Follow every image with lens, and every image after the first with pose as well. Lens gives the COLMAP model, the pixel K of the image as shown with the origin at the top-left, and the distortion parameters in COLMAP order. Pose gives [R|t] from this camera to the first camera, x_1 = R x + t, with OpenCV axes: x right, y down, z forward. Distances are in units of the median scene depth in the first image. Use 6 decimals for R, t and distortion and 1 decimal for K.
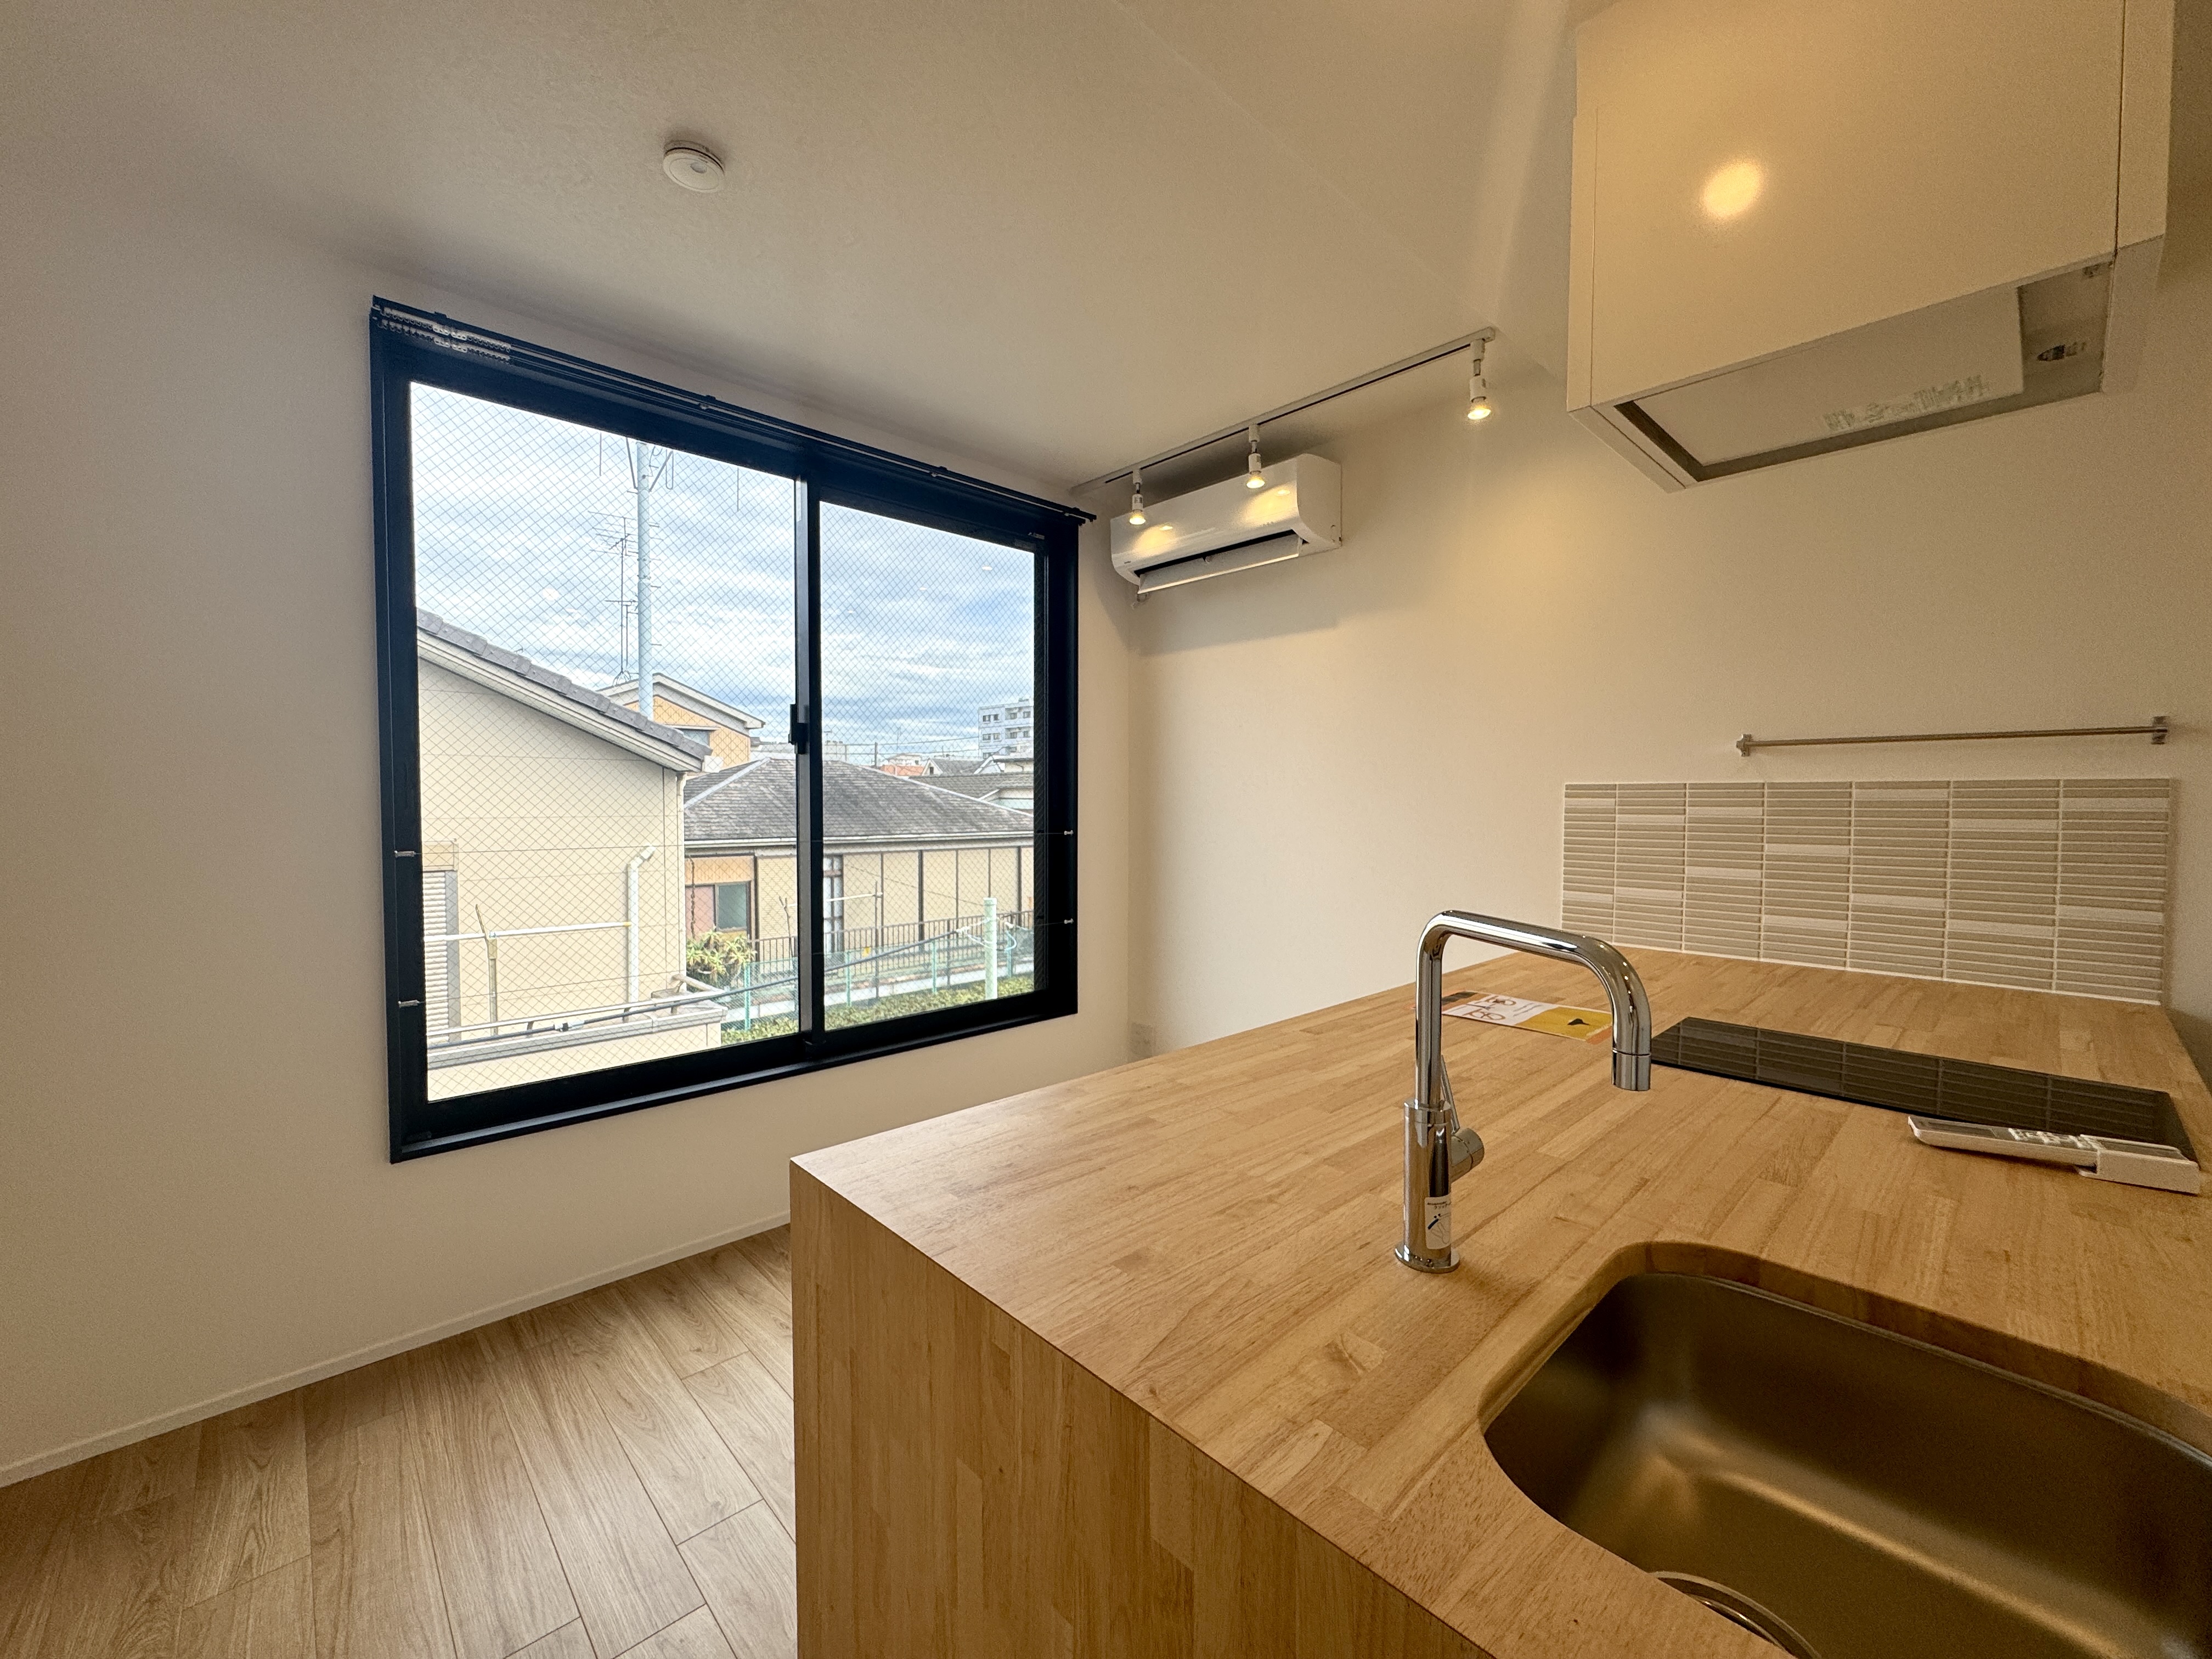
lens RADIAL K [[884.2, 0, 1106.0], [0, 884.2, 829.5], [0, 0, 1]] dist [-0.002658, -0.000043]
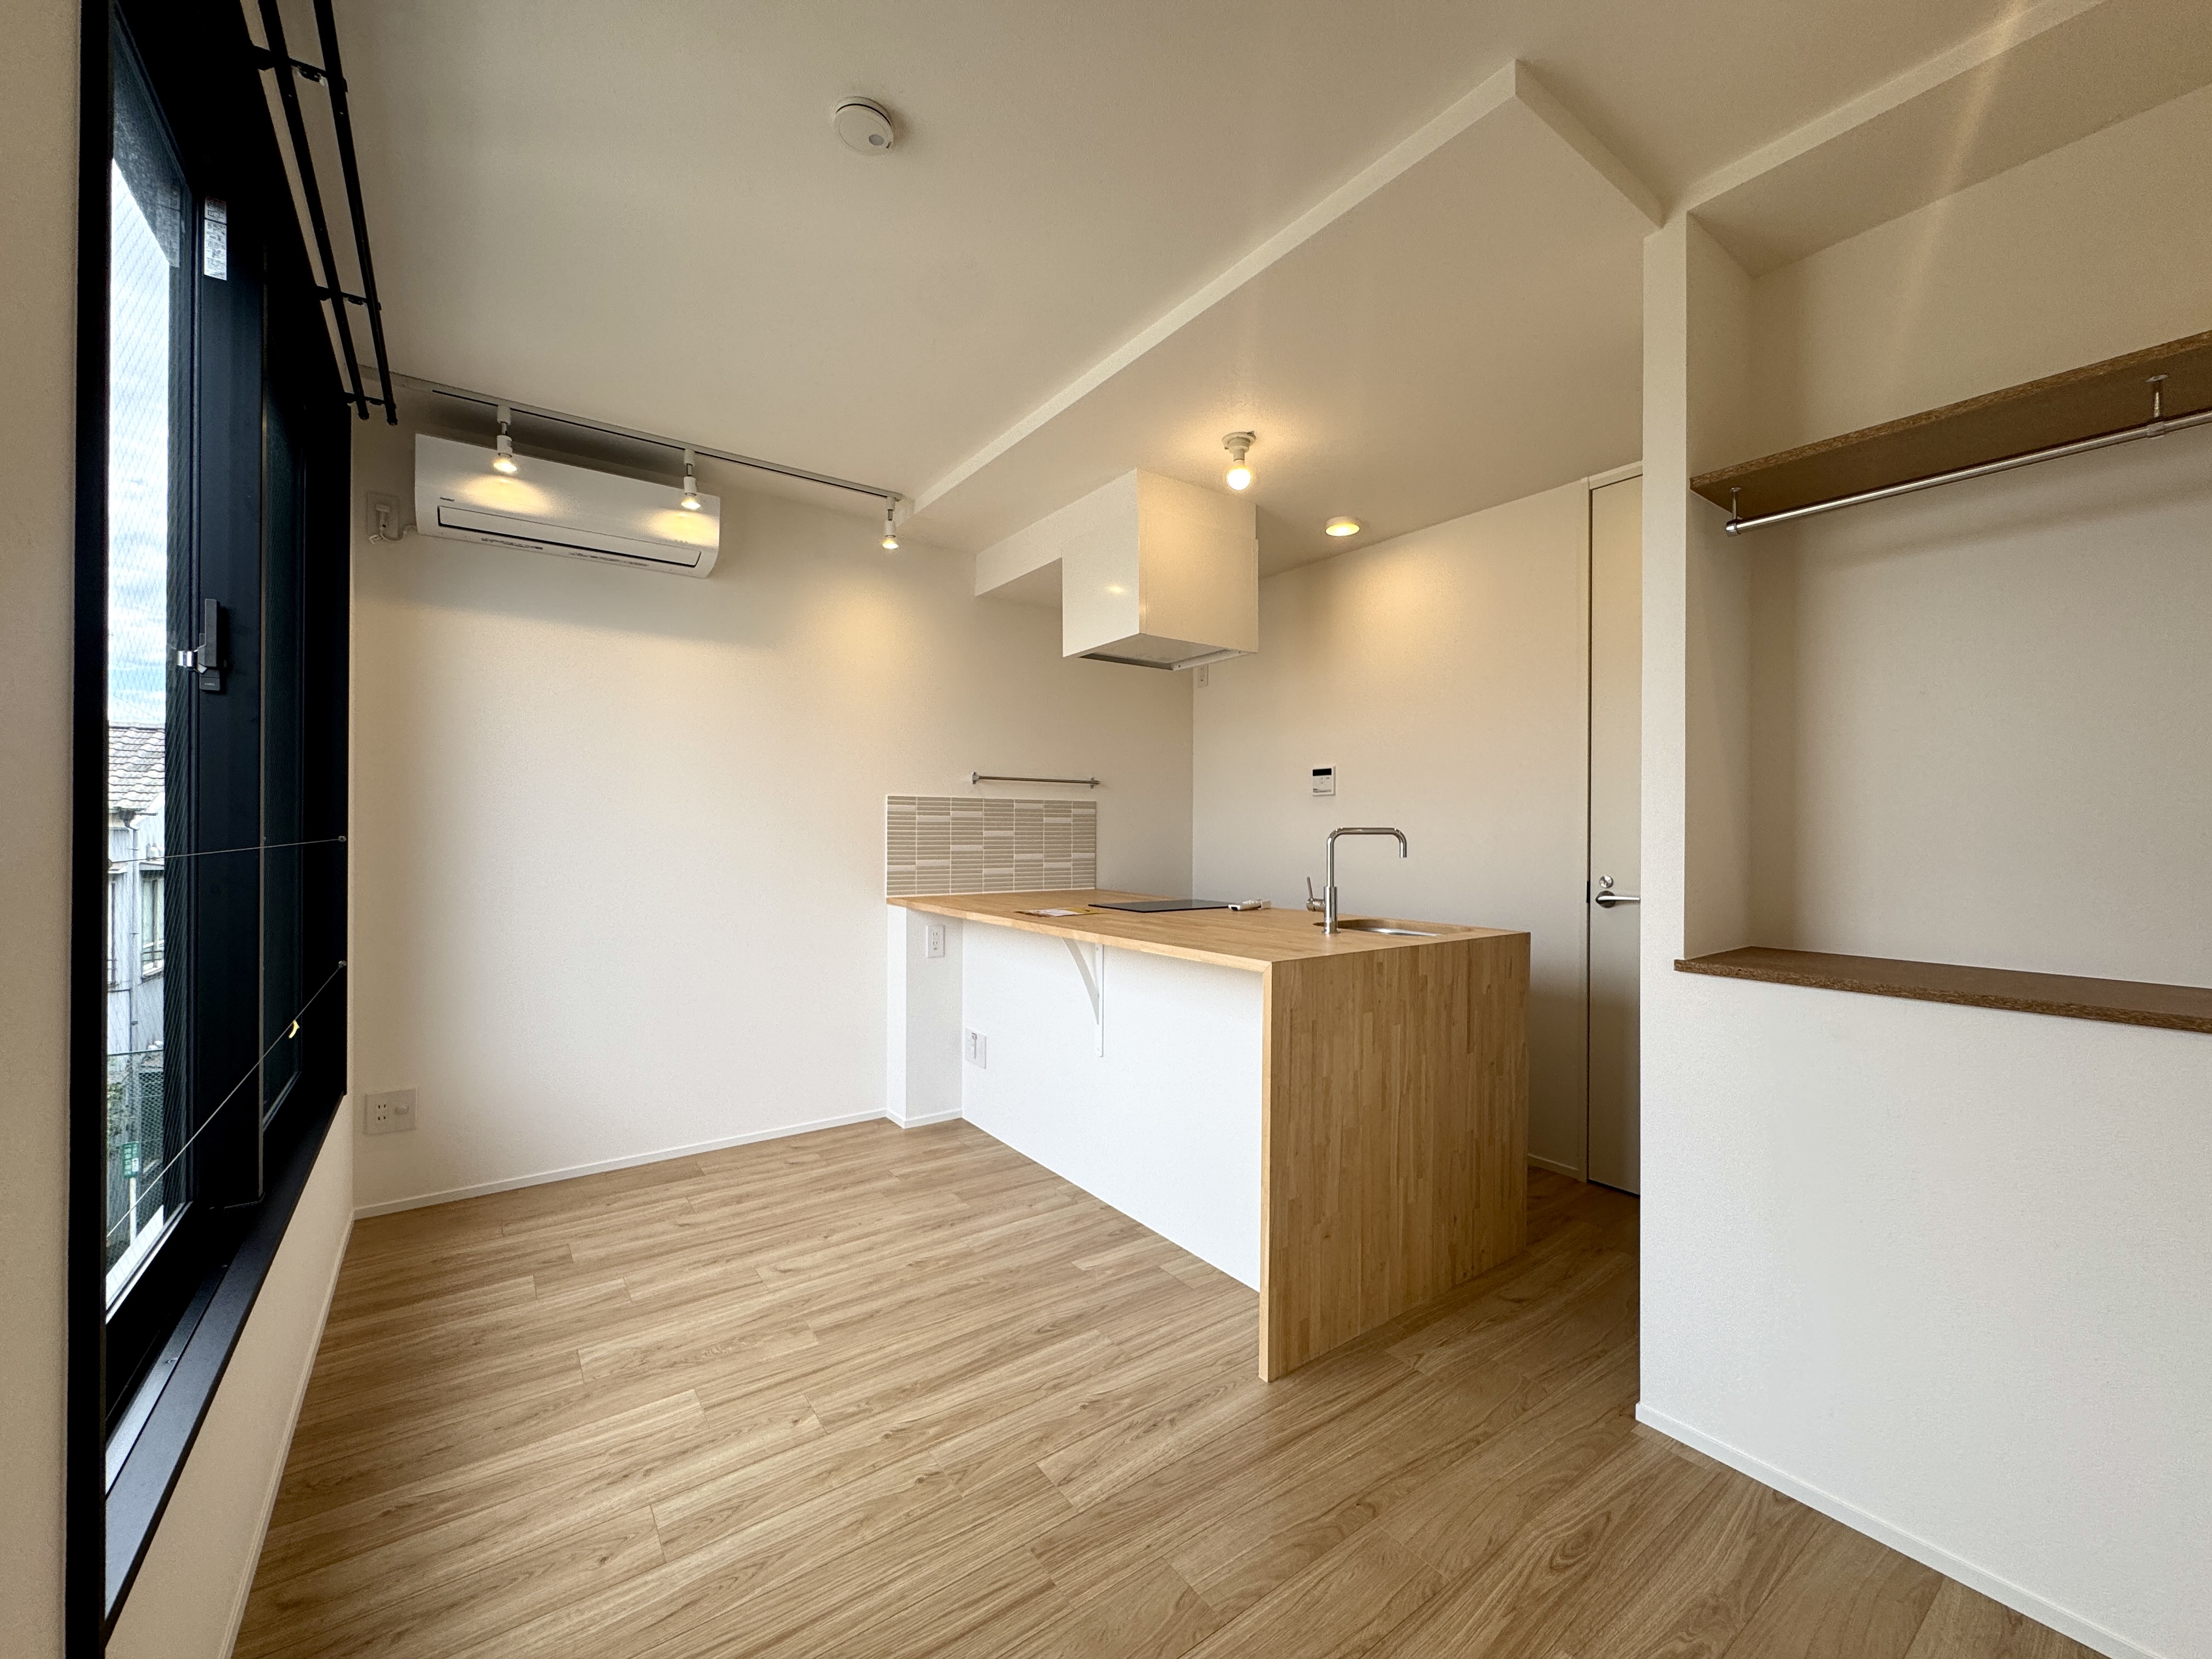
lens RADIAL K [[884.2, 0, 1106.0], [0, 884.2, 829.5], [0, 0, 1]] dist [-0.002658, -0.000043]
pose [[0.129876, -0.001104, 0.991530, -1.141576], [0.029601, 0.999558, -0.002764, 0.027602], [-0.991088, 0.029710, 0.129851, 0.517261]]
